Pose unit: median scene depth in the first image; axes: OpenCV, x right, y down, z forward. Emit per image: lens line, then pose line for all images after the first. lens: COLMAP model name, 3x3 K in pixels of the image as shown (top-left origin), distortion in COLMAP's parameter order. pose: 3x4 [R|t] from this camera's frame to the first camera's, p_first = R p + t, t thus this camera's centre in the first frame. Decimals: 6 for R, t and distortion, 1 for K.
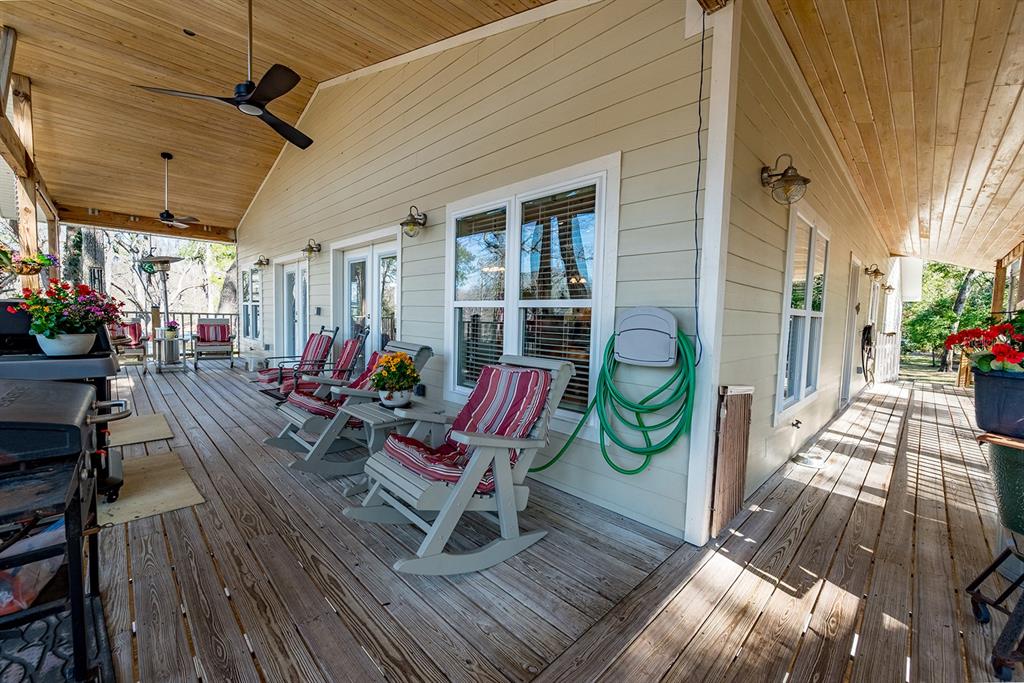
lens RADIAL K [[411.2, 0, 514.6], [0, 411.2, 343.3], [0, 0, 1]] dist [-0.003933, 0.000006]
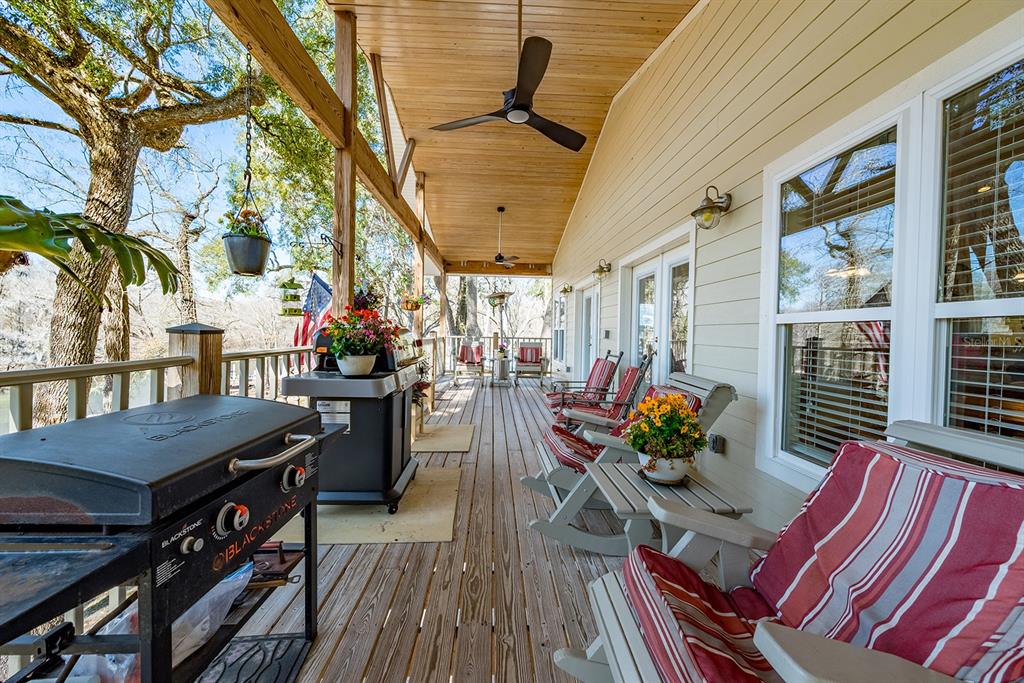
lens RADIAL K [[411.2, 0, 507.3], [0, 411.2, 340.8], [0, 0, 1]] dist [-0.003933, 0.000006]
pose [[0.744693, -0.001094, -0.667406, -0.029593], [-0.042272, 0.997913, -0.048804, -0.012234], [0.666067, 0.064556, 0.743093, 0.224440]]
